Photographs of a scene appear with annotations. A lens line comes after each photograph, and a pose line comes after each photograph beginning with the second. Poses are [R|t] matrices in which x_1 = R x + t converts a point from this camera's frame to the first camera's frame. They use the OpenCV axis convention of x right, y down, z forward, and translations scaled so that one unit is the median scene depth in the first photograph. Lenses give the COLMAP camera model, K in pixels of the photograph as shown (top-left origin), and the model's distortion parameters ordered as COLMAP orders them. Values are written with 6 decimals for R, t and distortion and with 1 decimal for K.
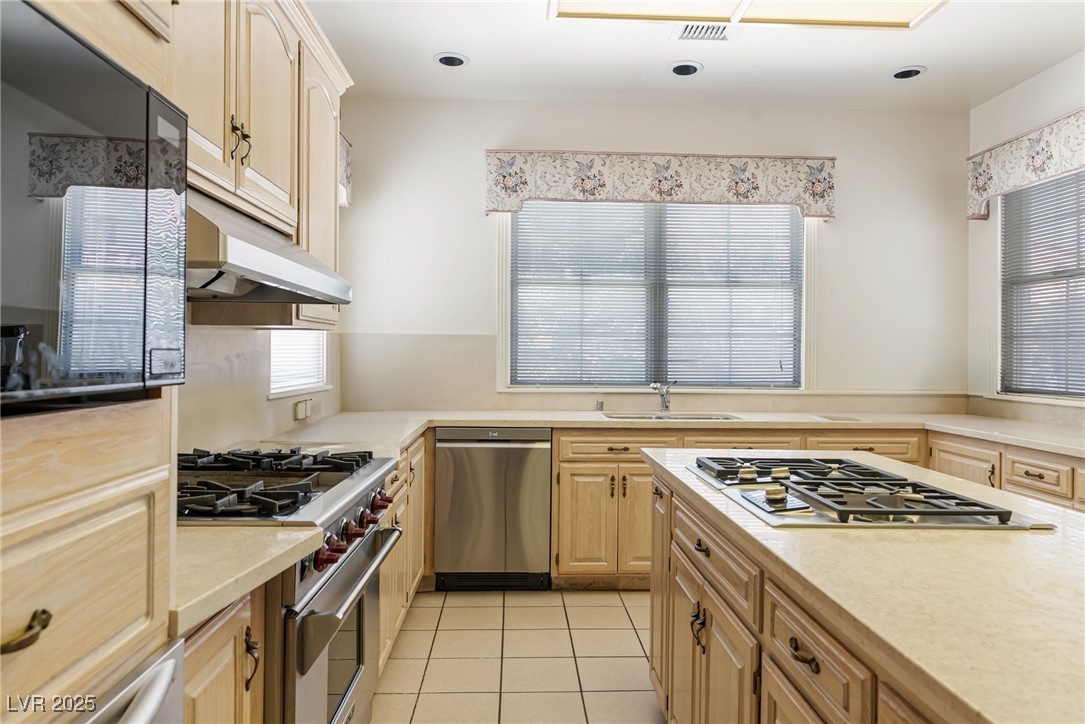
lens RADIAL K [[750.1, 0, 551.3], [0, 750.1, 341.0], [0, 0, 1]] dist [0.034192, 0.001973]
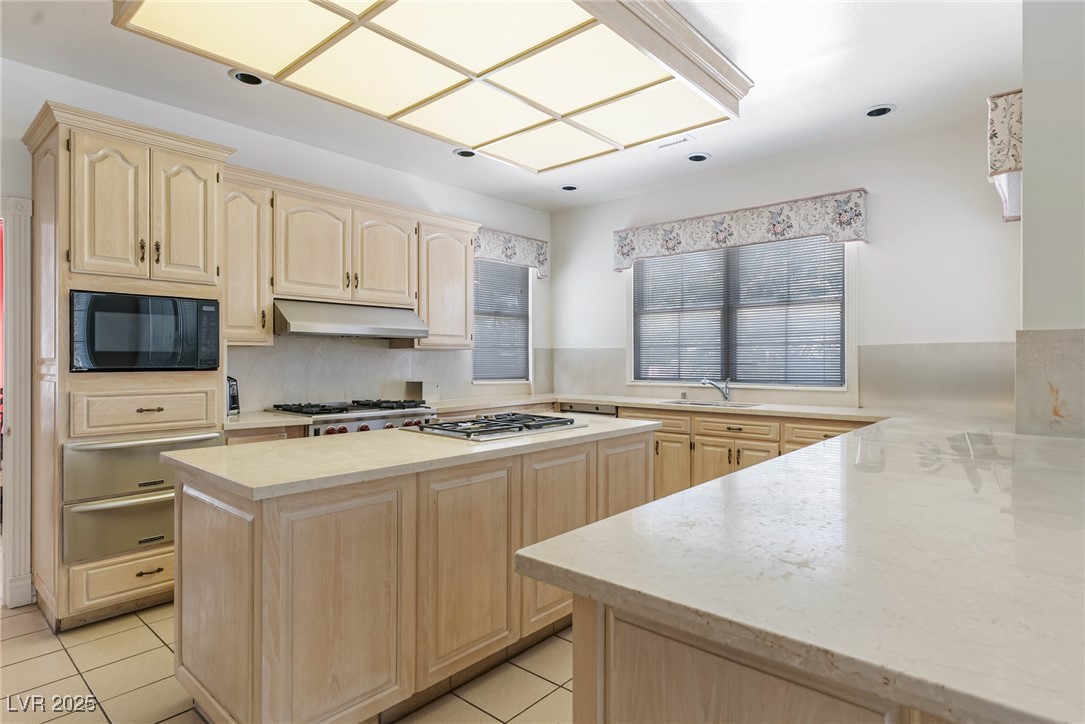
lens RADIAL K [[575.1, 0, 542.5], [0, 575.1, 358.4], [0, 0, 1]] dist [-0.000250, 0.001007]
pose [[0.719066, -0.010903, -0.694856, 0.638963], [0.020843, 0.999765, 0.005881, 0.003266], [0.694629, -0.018712, 0.719125, 0.016410]]
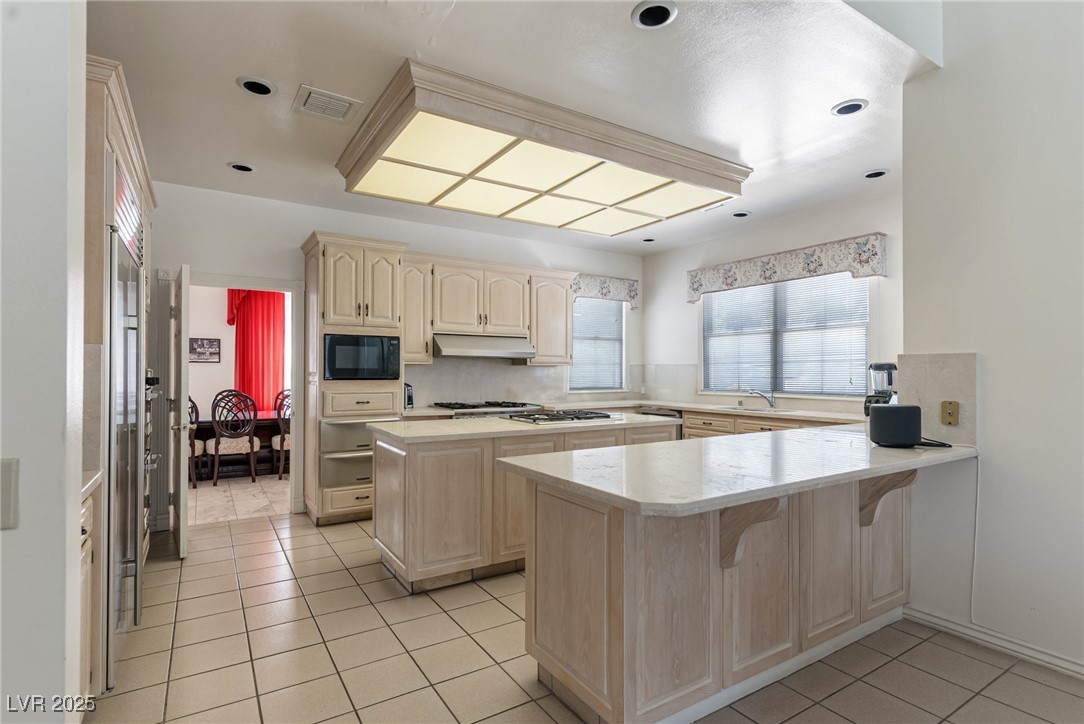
lens RADIAL K [[529.1, 0, 542.0], [0, 529.1, 368.7], [0, 0, 1]] dist [0.004567, -0.001417]
pose [[0.498133, -0.014227, -0.866984, 0.920266], [0.018982, 0.999805, -0.005500, 0.003034], [0.866893, -0.013717, 0.498306, -0.032666]]
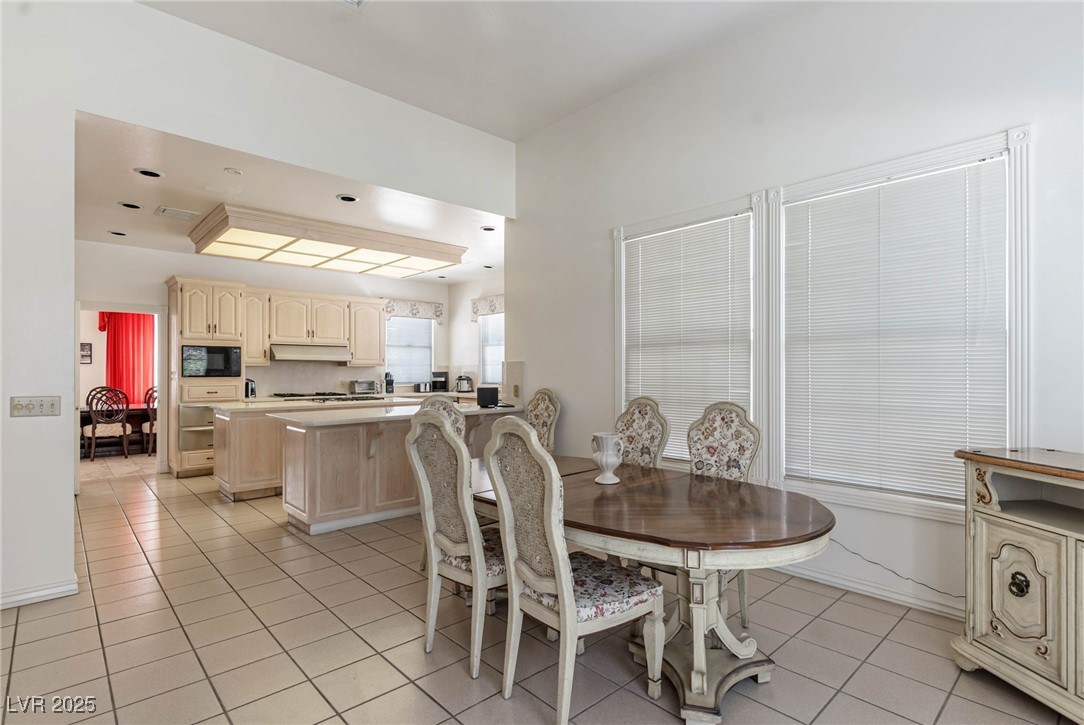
lens RADIAL K [[529.1, 0, 543.8], [0, 529.1, 369.6], [0, 0, 1]] dist [0.004567, -0.001417]
pose [[0.642338, -0.012667, -0.766317, 1.577560], [0.021513, 0.999767, 0.001506, 0.009664], [0.766119, -0.017453, 0.642461, -0.064006]]
